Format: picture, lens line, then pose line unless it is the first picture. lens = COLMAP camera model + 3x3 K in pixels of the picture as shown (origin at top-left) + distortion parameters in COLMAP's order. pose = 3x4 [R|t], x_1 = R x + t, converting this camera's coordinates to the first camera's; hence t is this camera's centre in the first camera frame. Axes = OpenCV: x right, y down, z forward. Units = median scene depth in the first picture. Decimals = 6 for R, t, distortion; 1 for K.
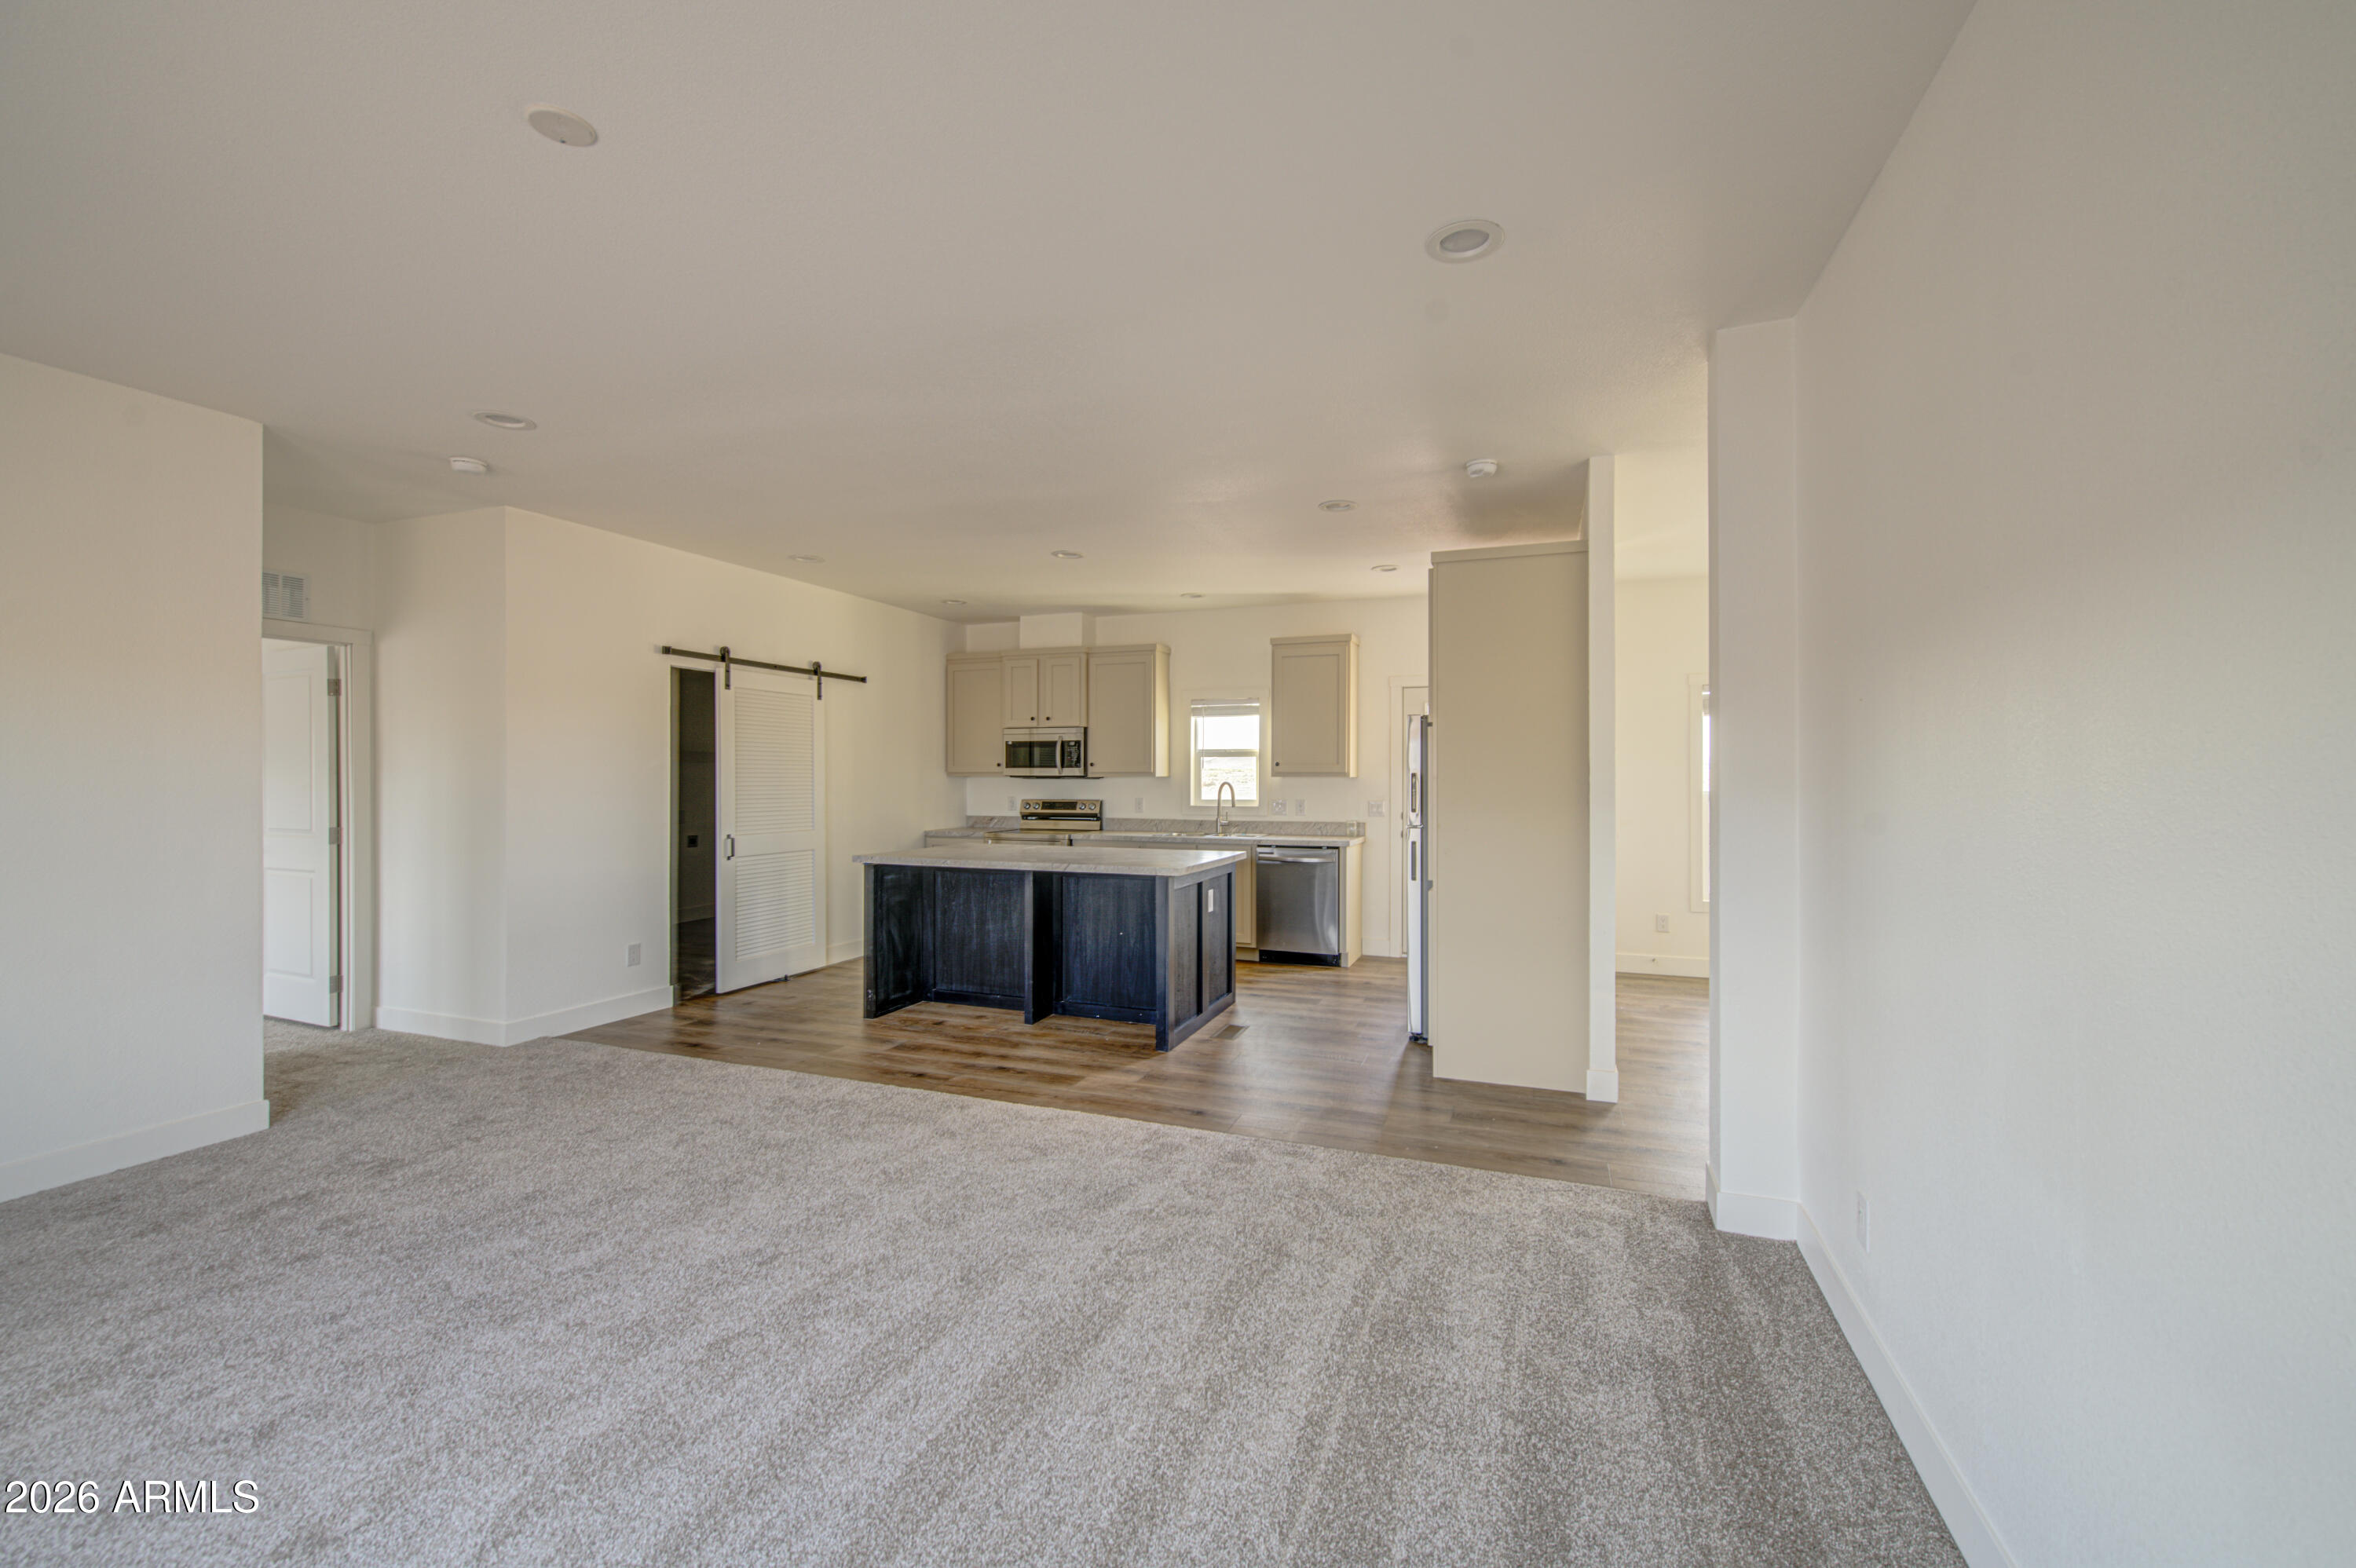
lens RADIAL K [[951.9, 0, 1228.8], [0, 951.9, 790.0], [0, 0, 1]] dist [-0.000797, -0.000878]
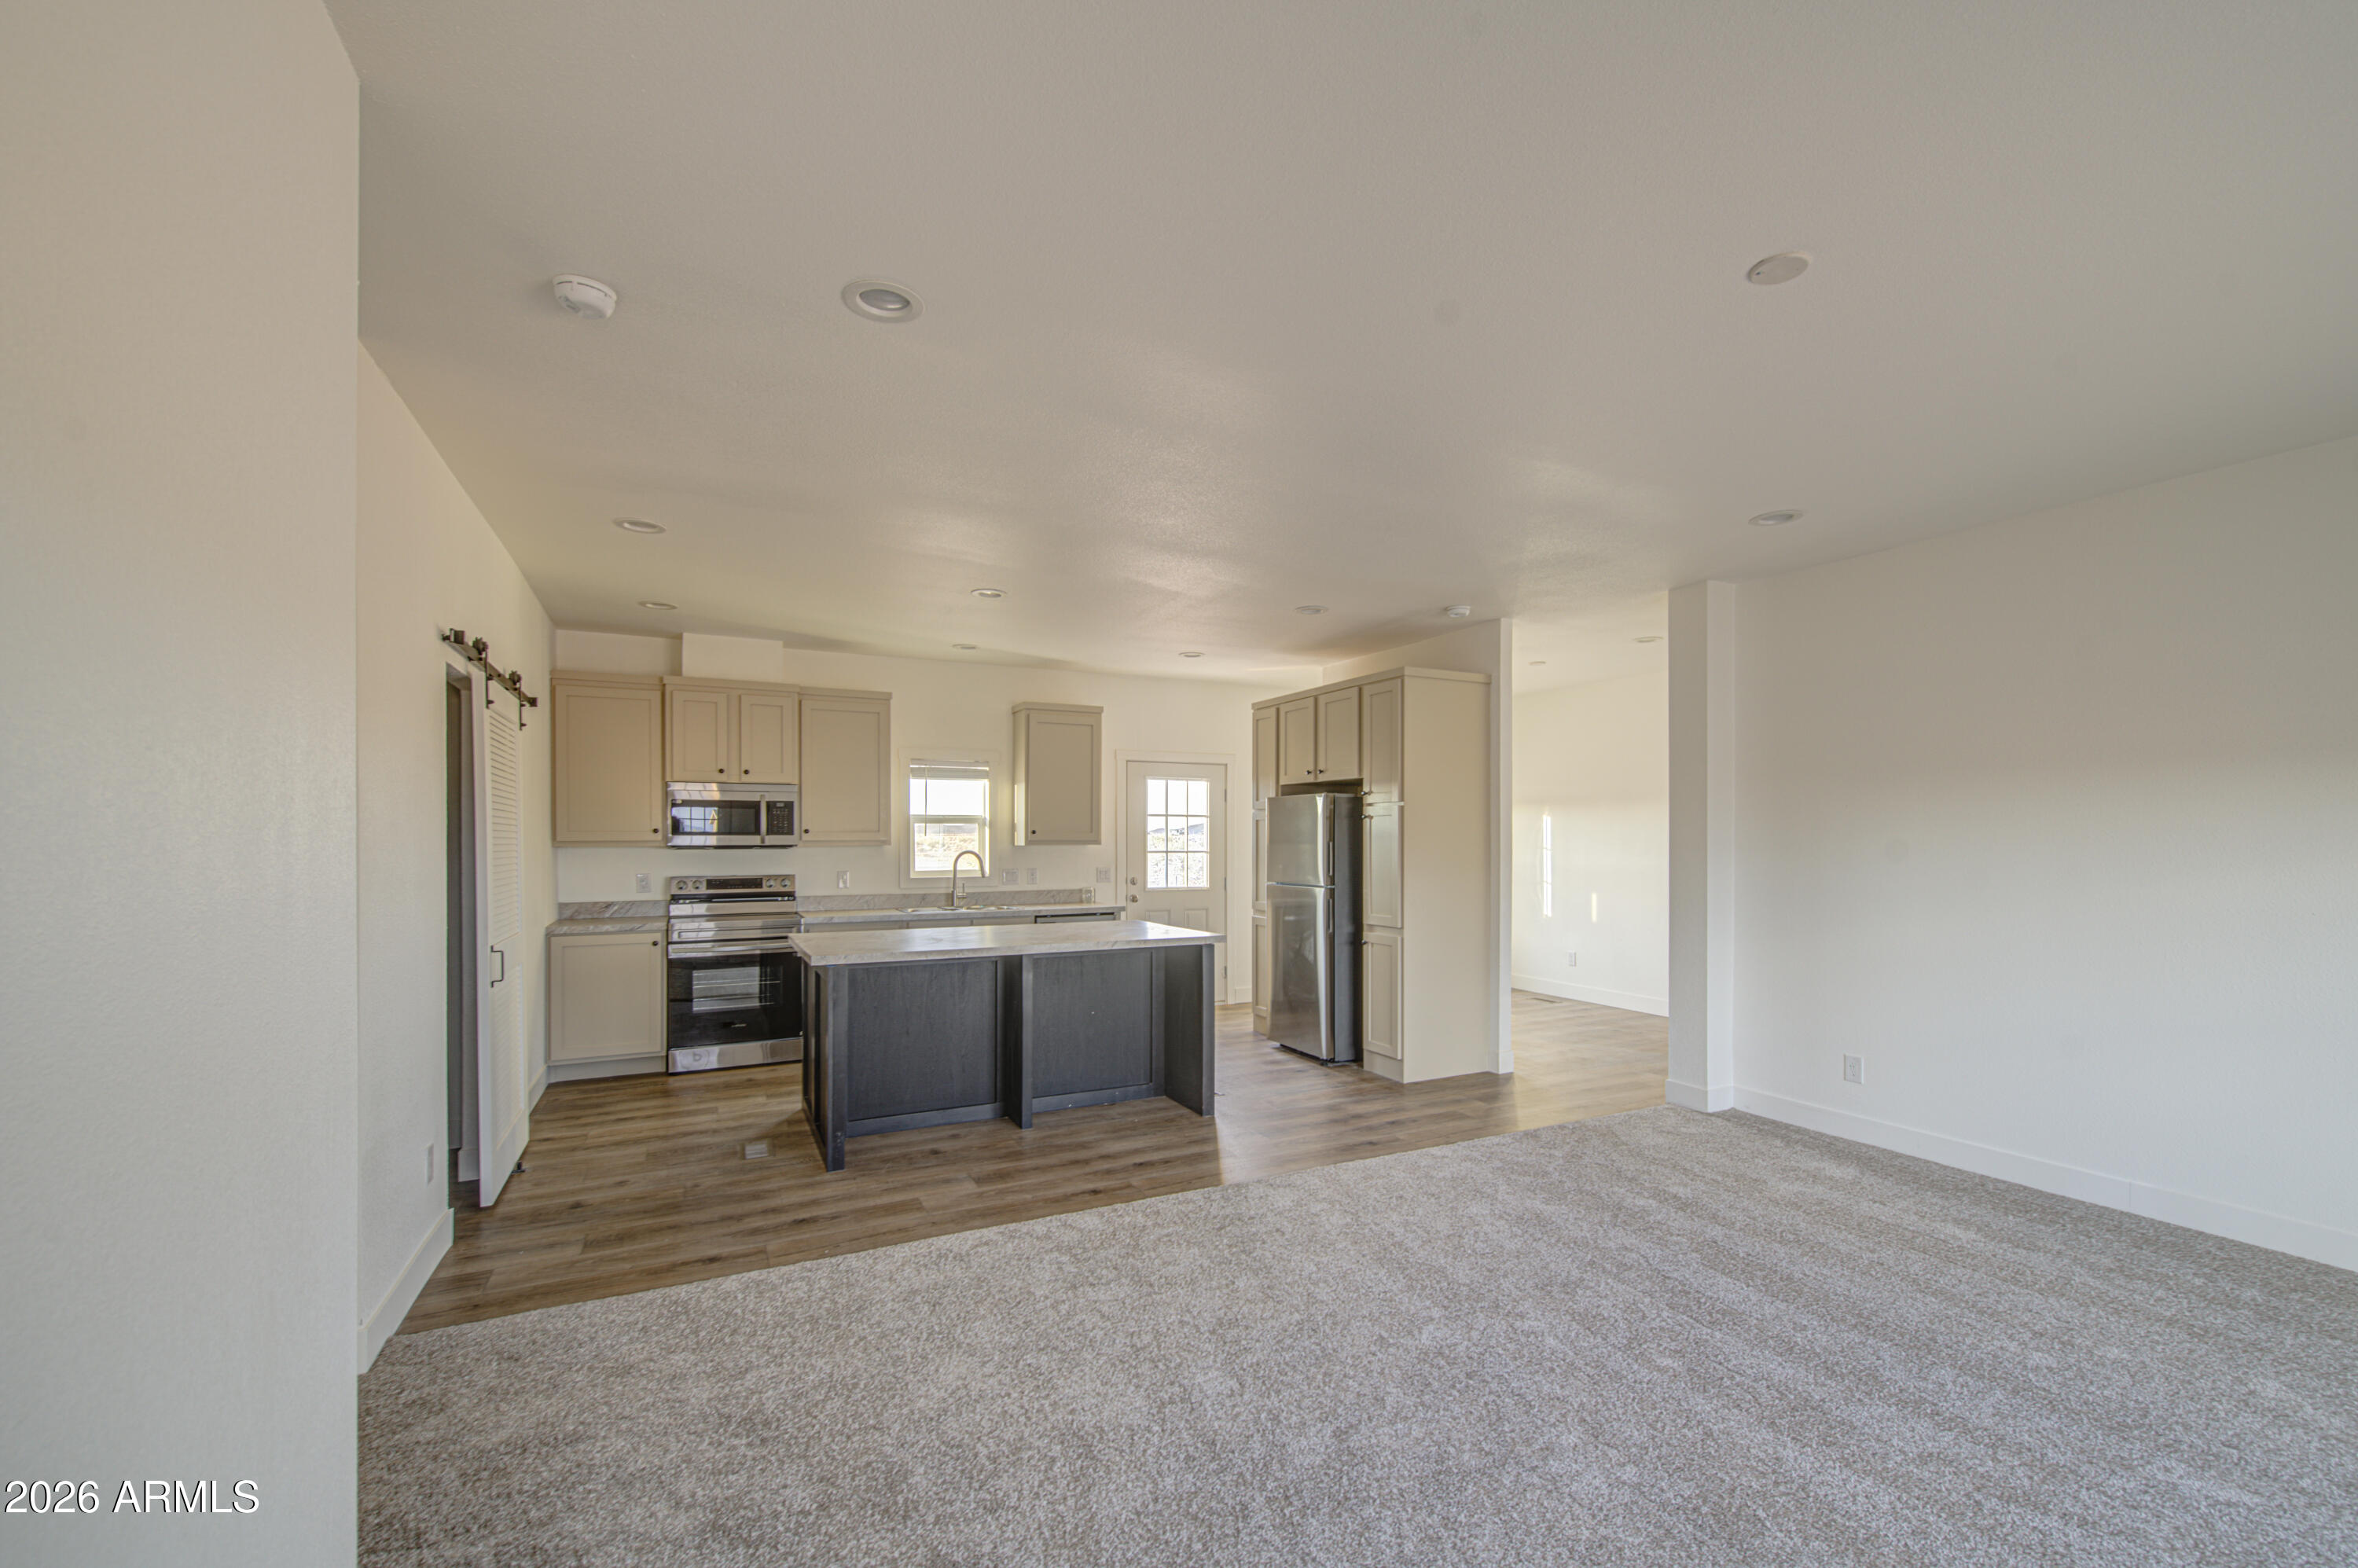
lens RADIAL K [[952.8, 0, 1217.7], [0, 952.8, 838.5], [0, 0, 1]] dist [-0.000797, -0.000878]
pose [[0.685804, -0.000657, 0.727786, -0.501121], [0.014661, 0.999809, -0.012913, -0.004706], [-0.727638, 0.019525, 0.685683, 0.182960]]
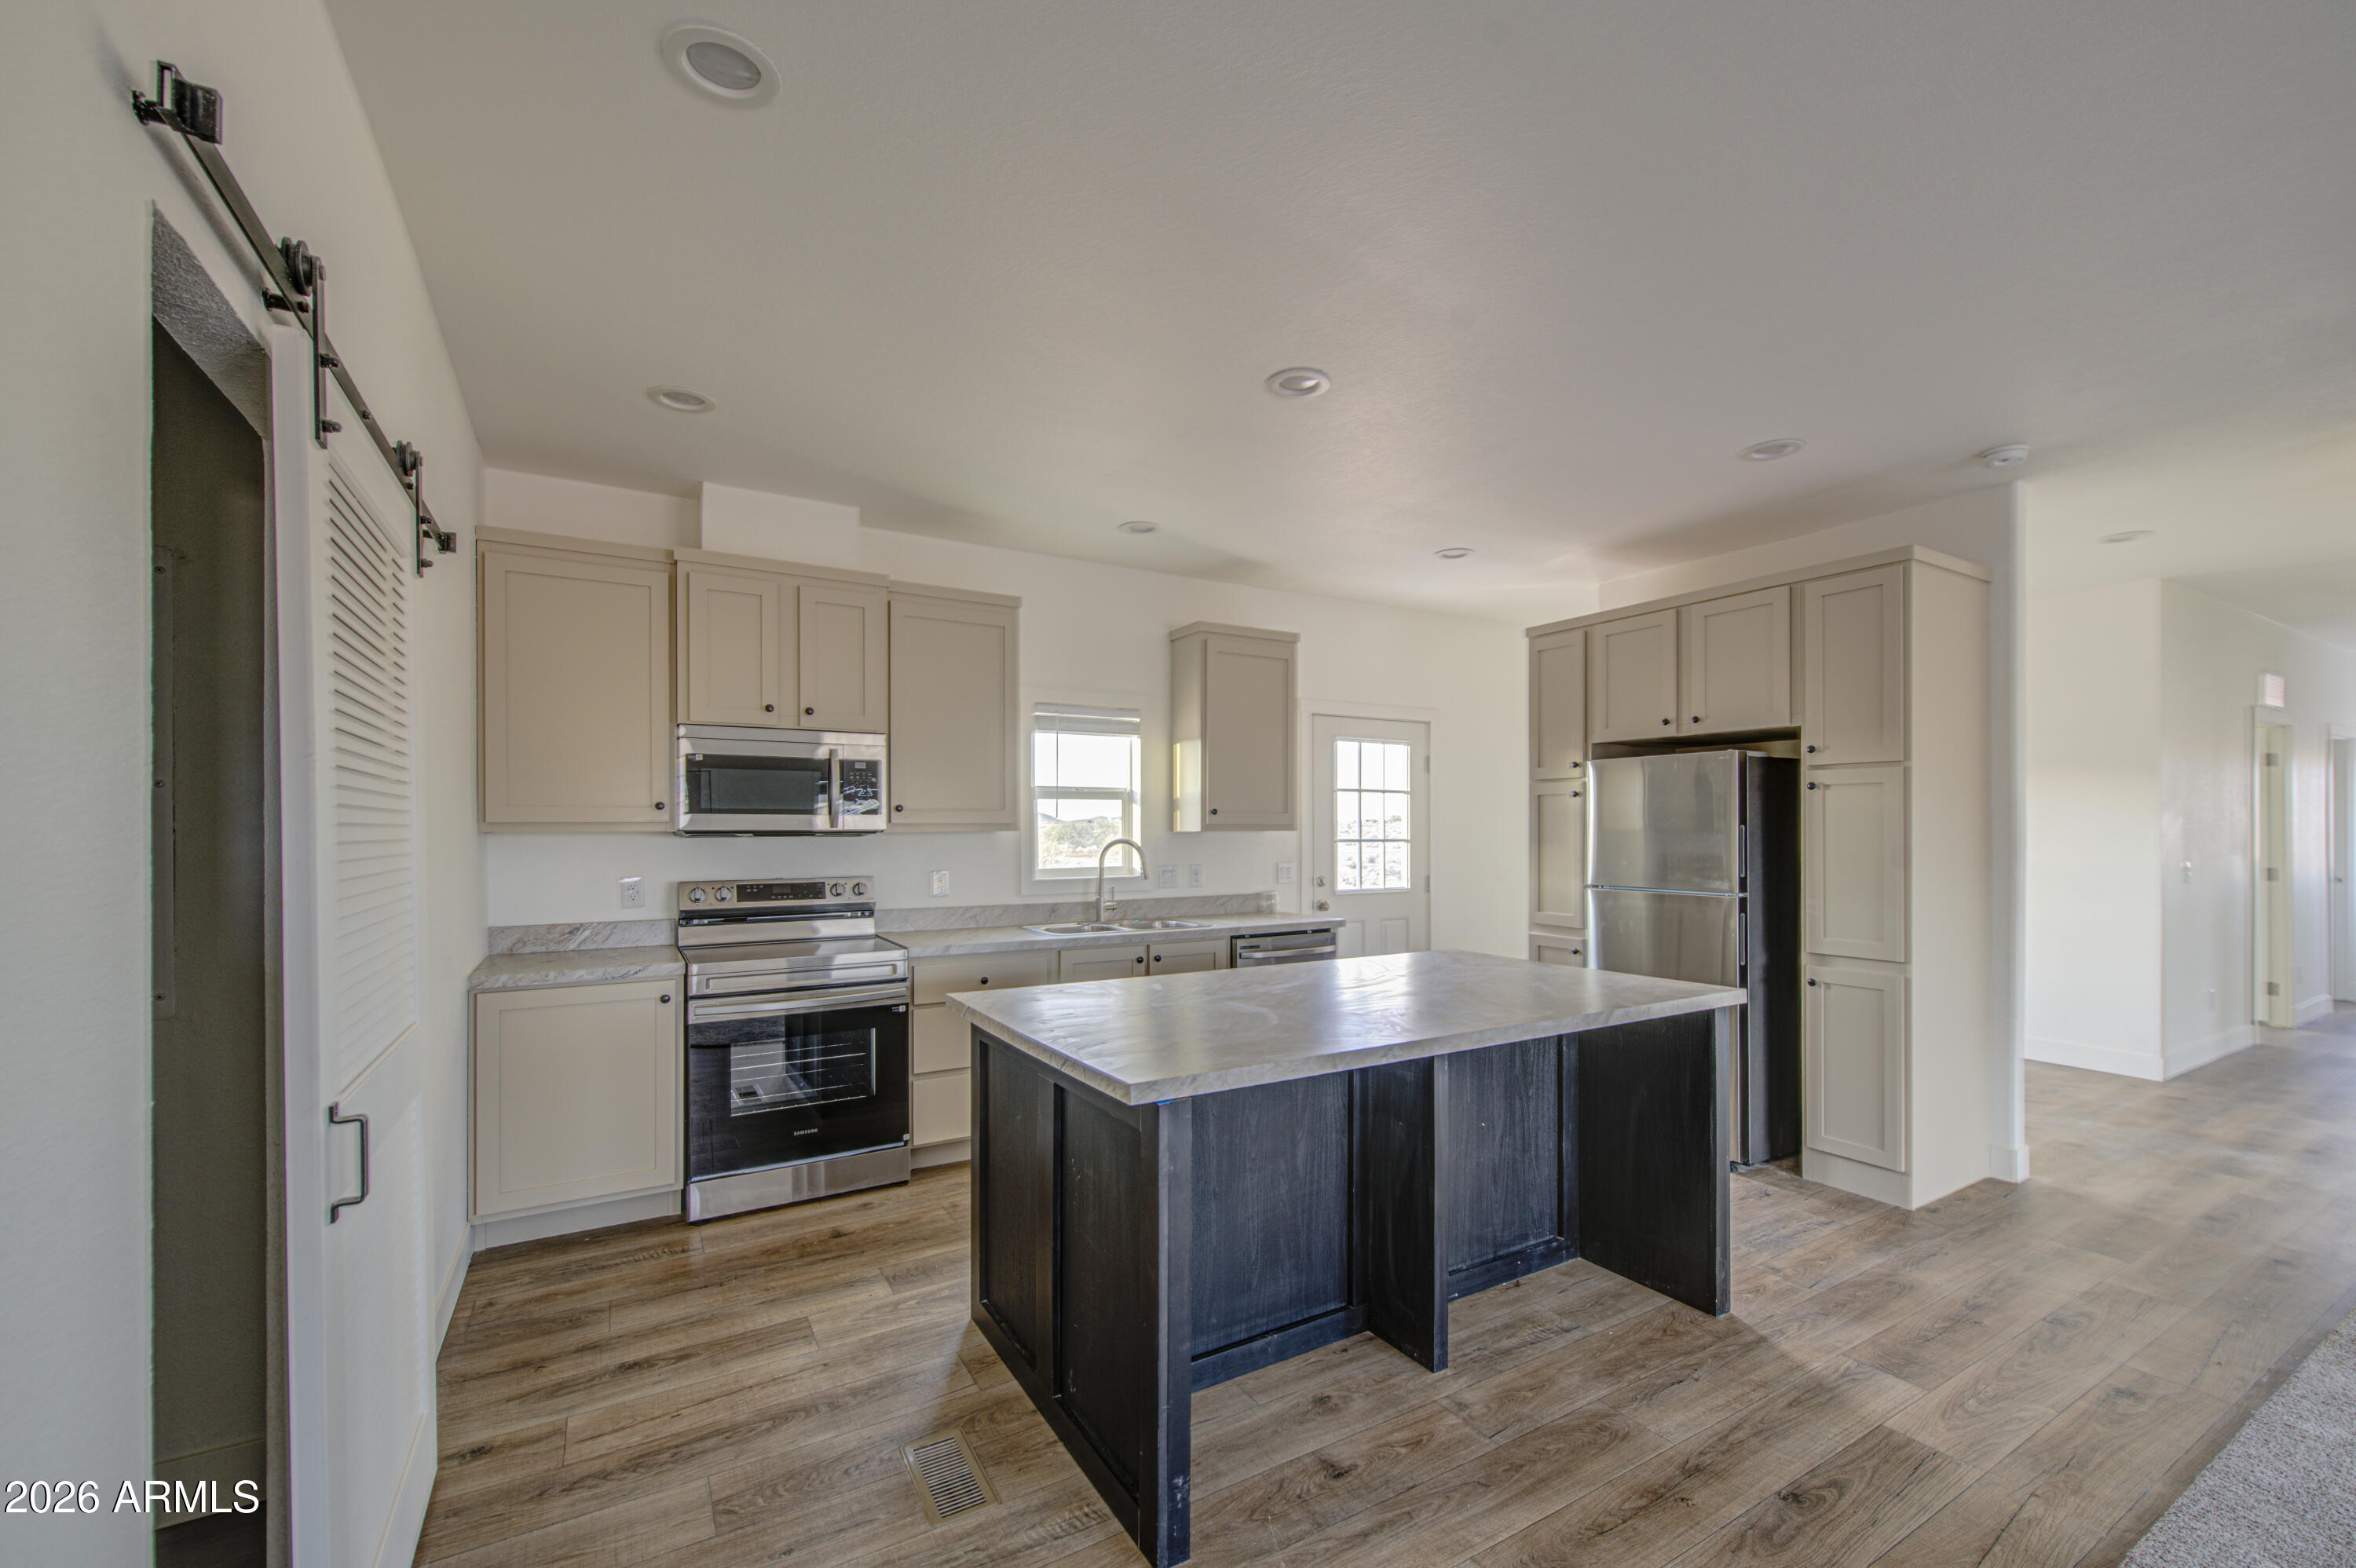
lens RADIAL K [[951.9, 0, 1225.5], [0, 951.9, 825.8], [0, 0, 1]] dist [-0.000797, -0.000878]
pose [[0.633860, 0.000499, 0.773448, -0.434299], [0.015031, 0.999803, -0.012963, -0.008044], [-0.773302, 0.019842, 0.633728, 0.539589]]
